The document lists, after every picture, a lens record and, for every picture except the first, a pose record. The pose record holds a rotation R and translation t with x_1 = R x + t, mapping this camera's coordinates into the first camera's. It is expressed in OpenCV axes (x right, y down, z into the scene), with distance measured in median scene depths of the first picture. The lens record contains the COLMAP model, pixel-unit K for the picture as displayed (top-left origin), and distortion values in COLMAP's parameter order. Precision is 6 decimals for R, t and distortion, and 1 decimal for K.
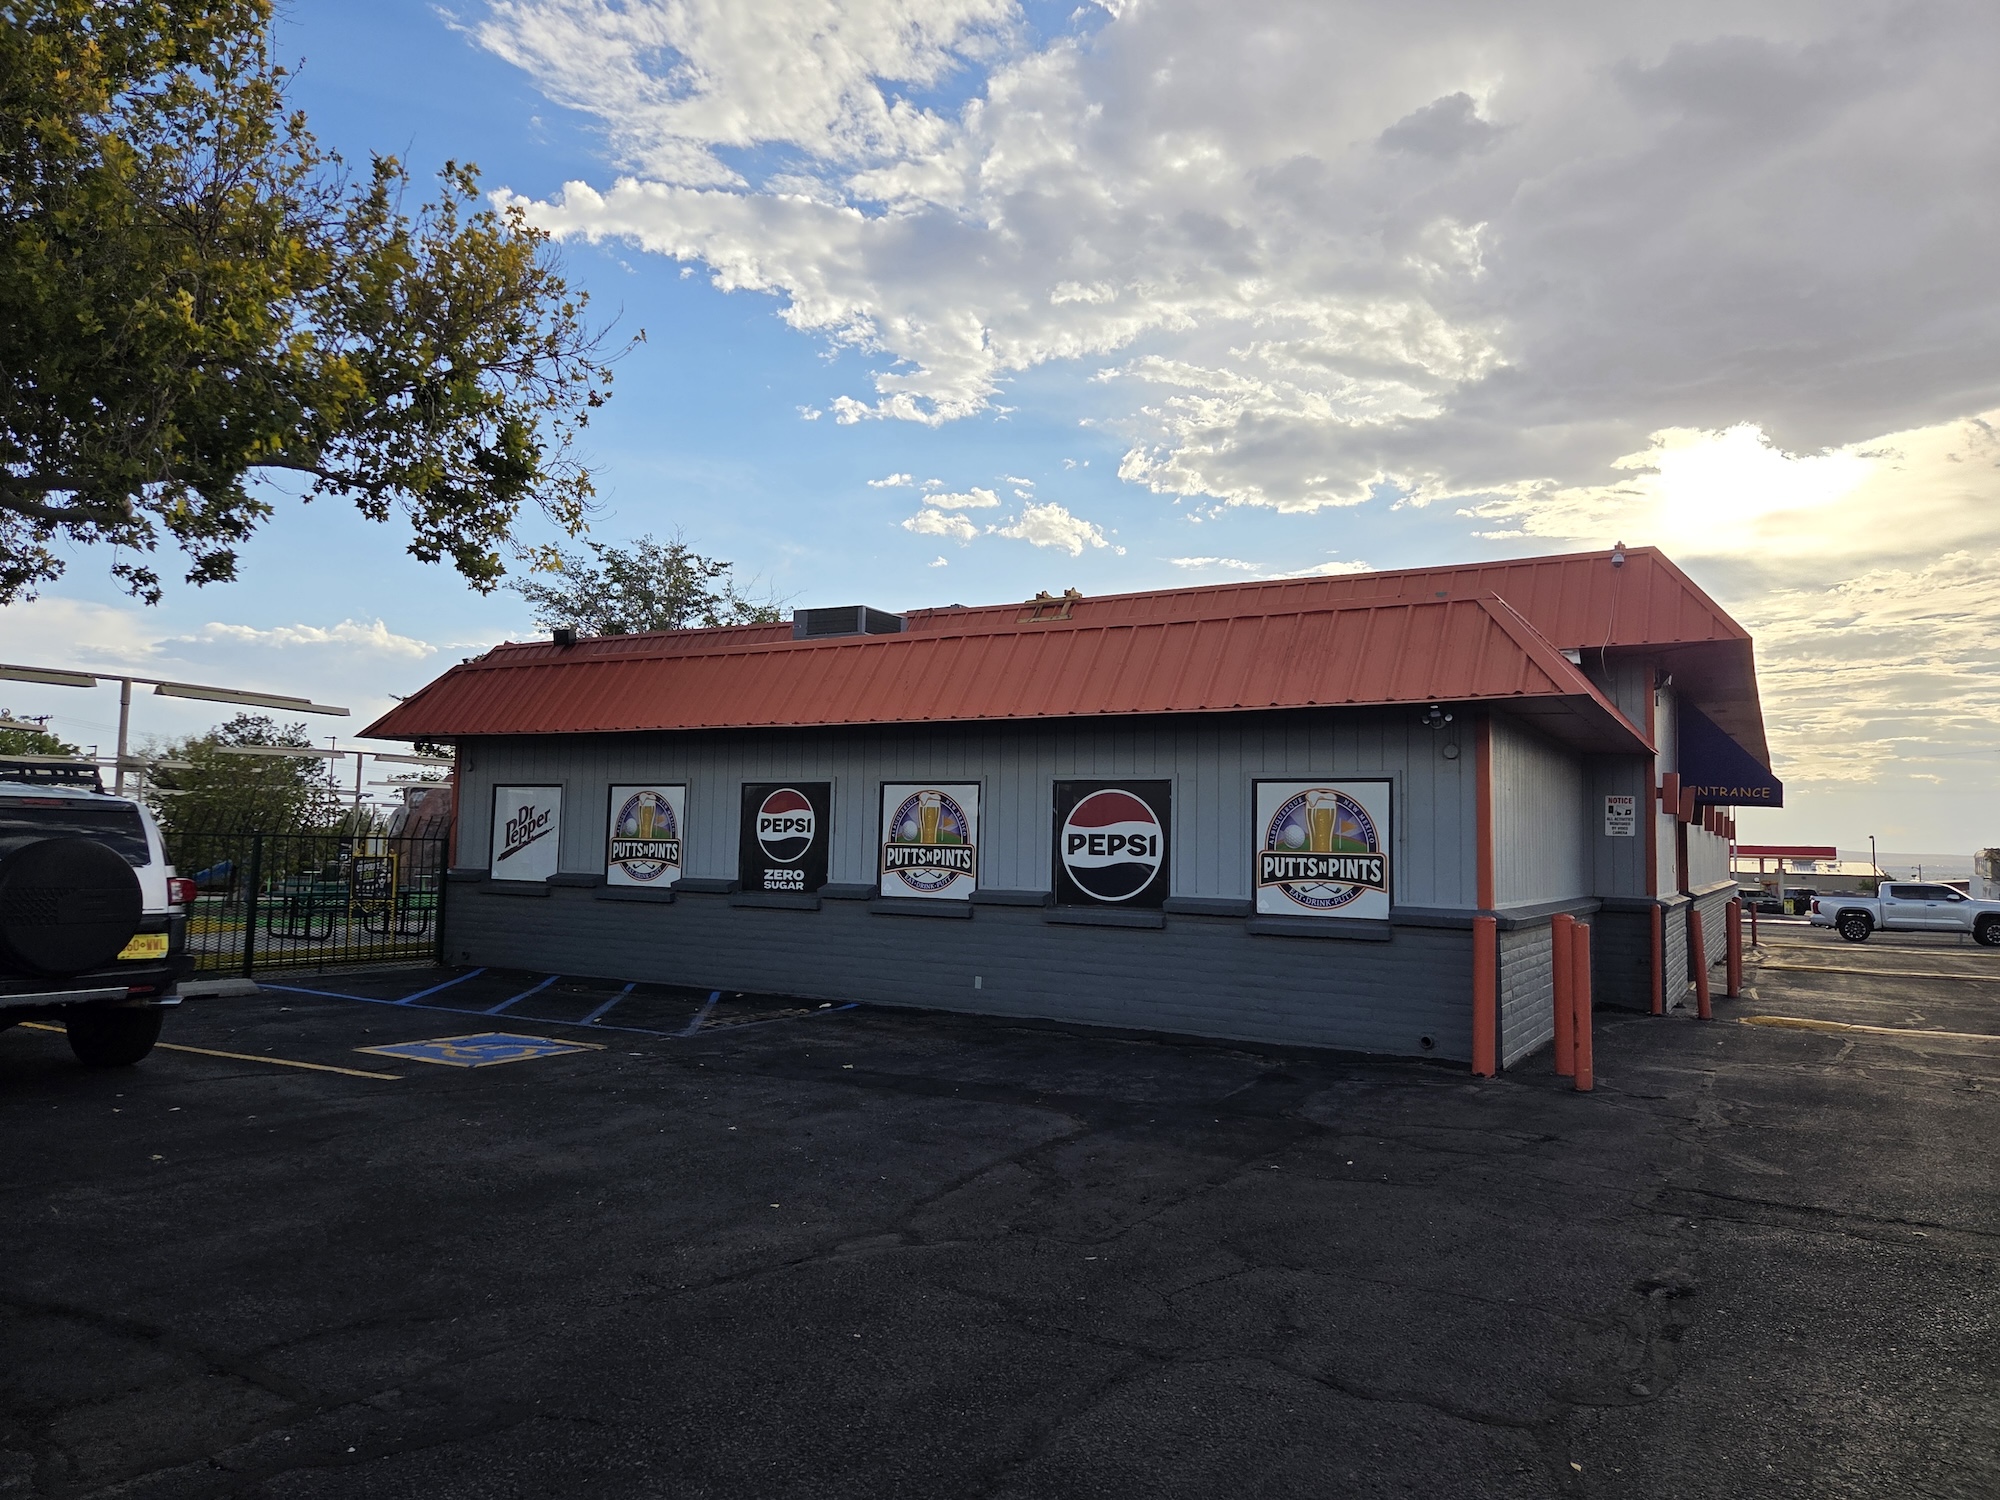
lens RADIAL K [[1350.1, 0, 1000.0], [0, 1350.1, 750.0], [0, 0, 1]] dist [0.006151, 0.001462]
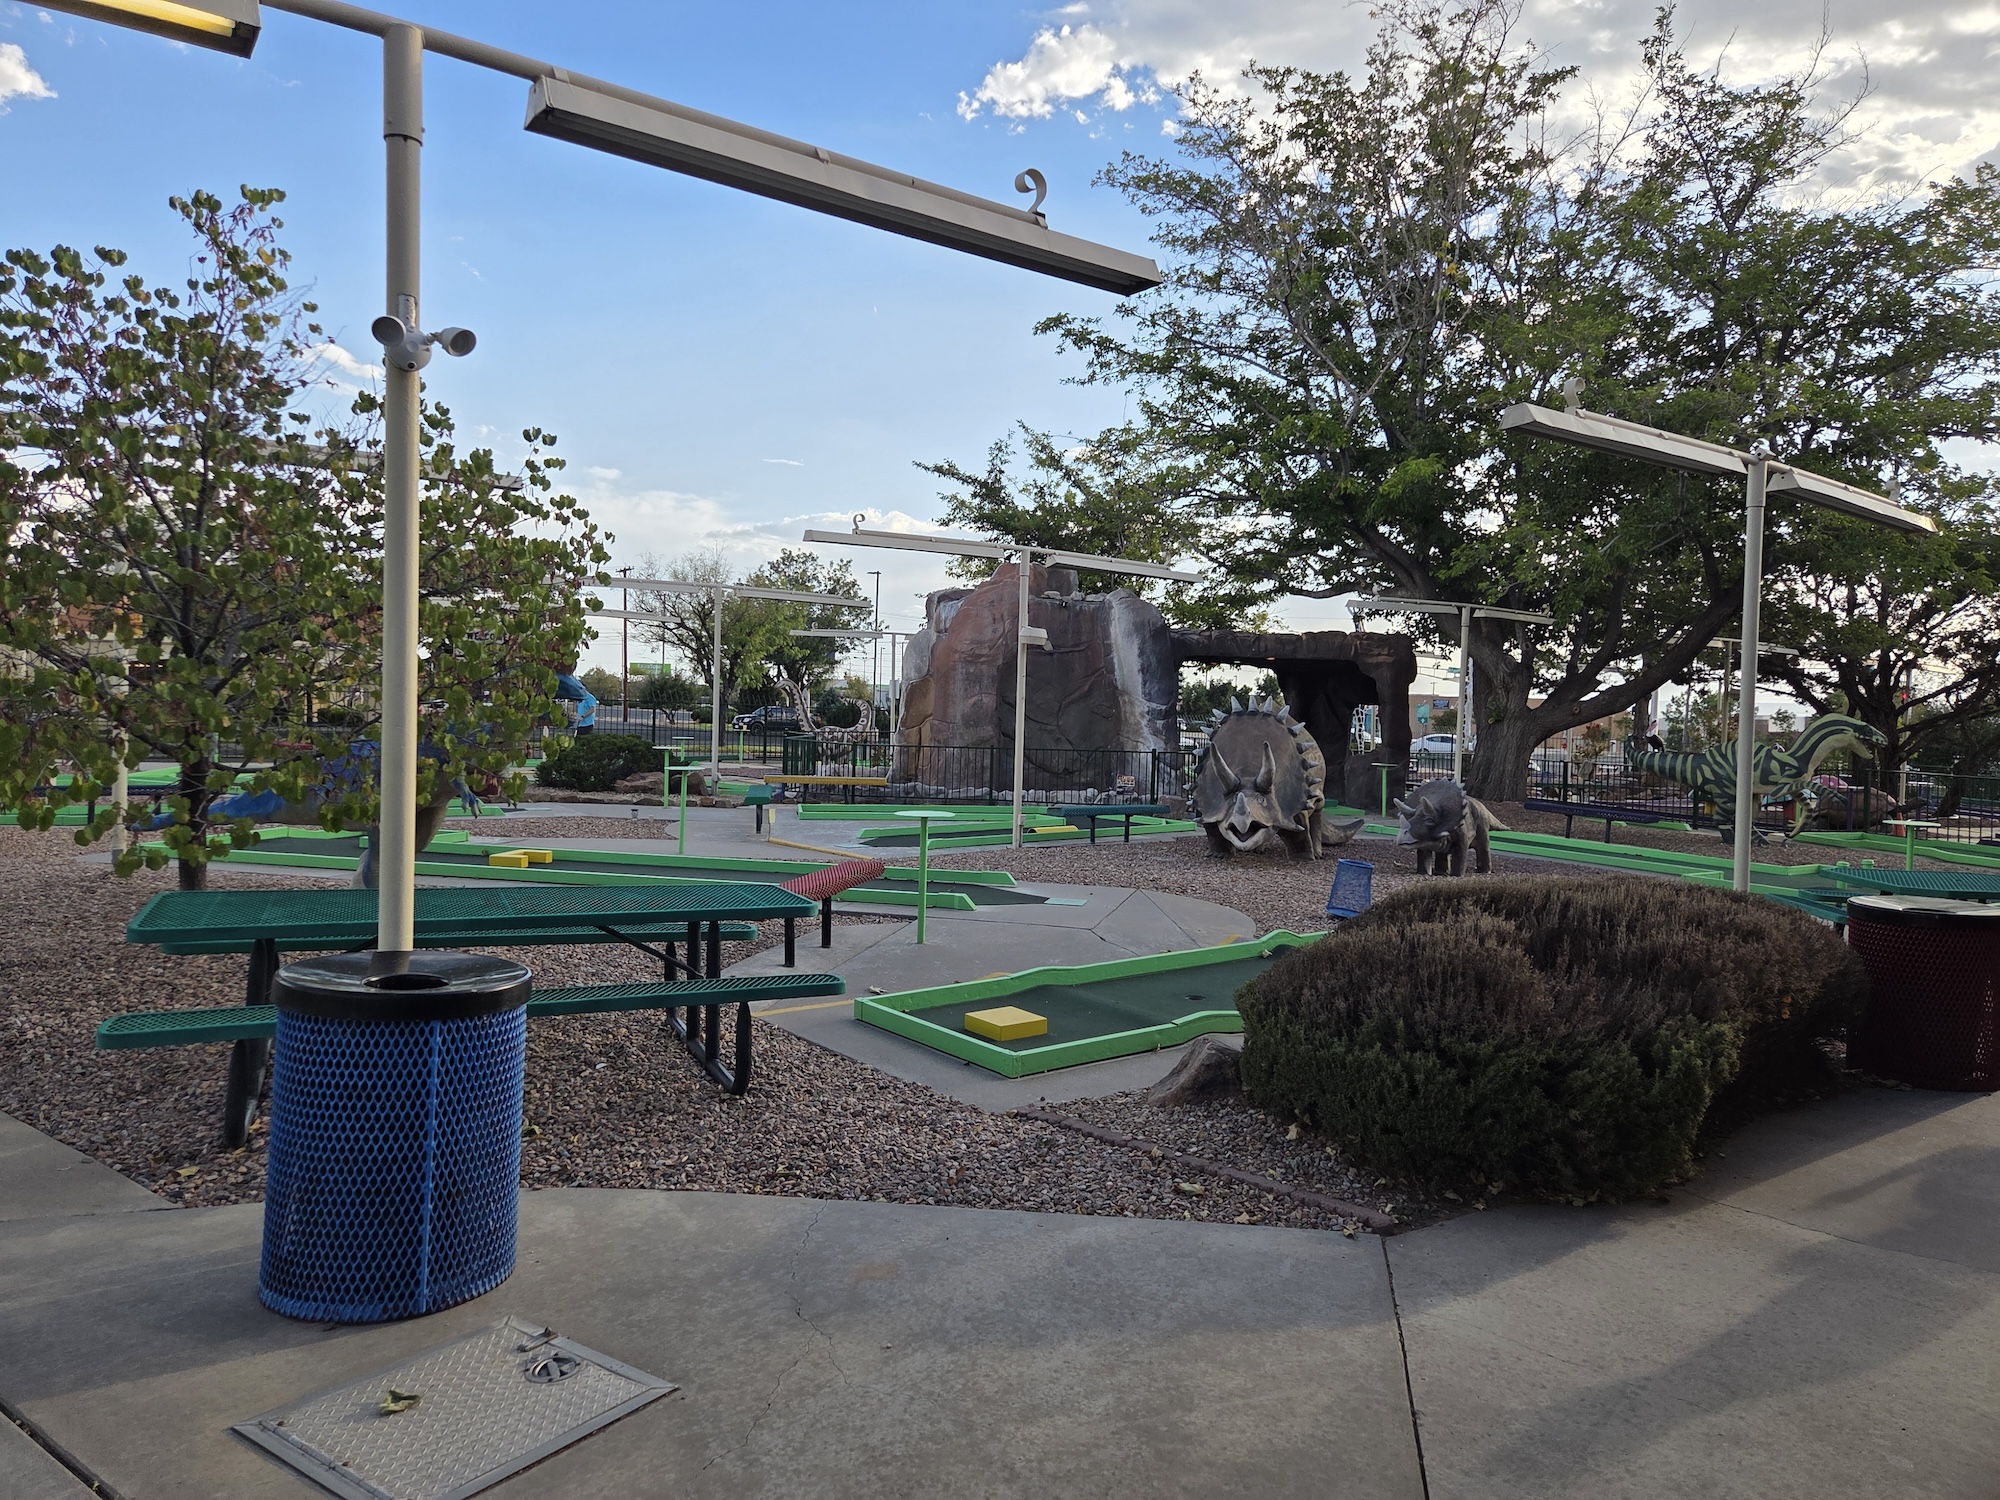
lens RADIAL K [[1350.1, 0, 1000.0], [0, 1350.1, 750.0], [0, 0, 1]] dist [0.006151, 0.001462]
pose [[0.924535, 0.020752, -0.380531, -0.244528], [0.019490, 0.994635, 0.101594, 0.042900], [0.380598, -0.101344, 0.919171, 0.605213]]
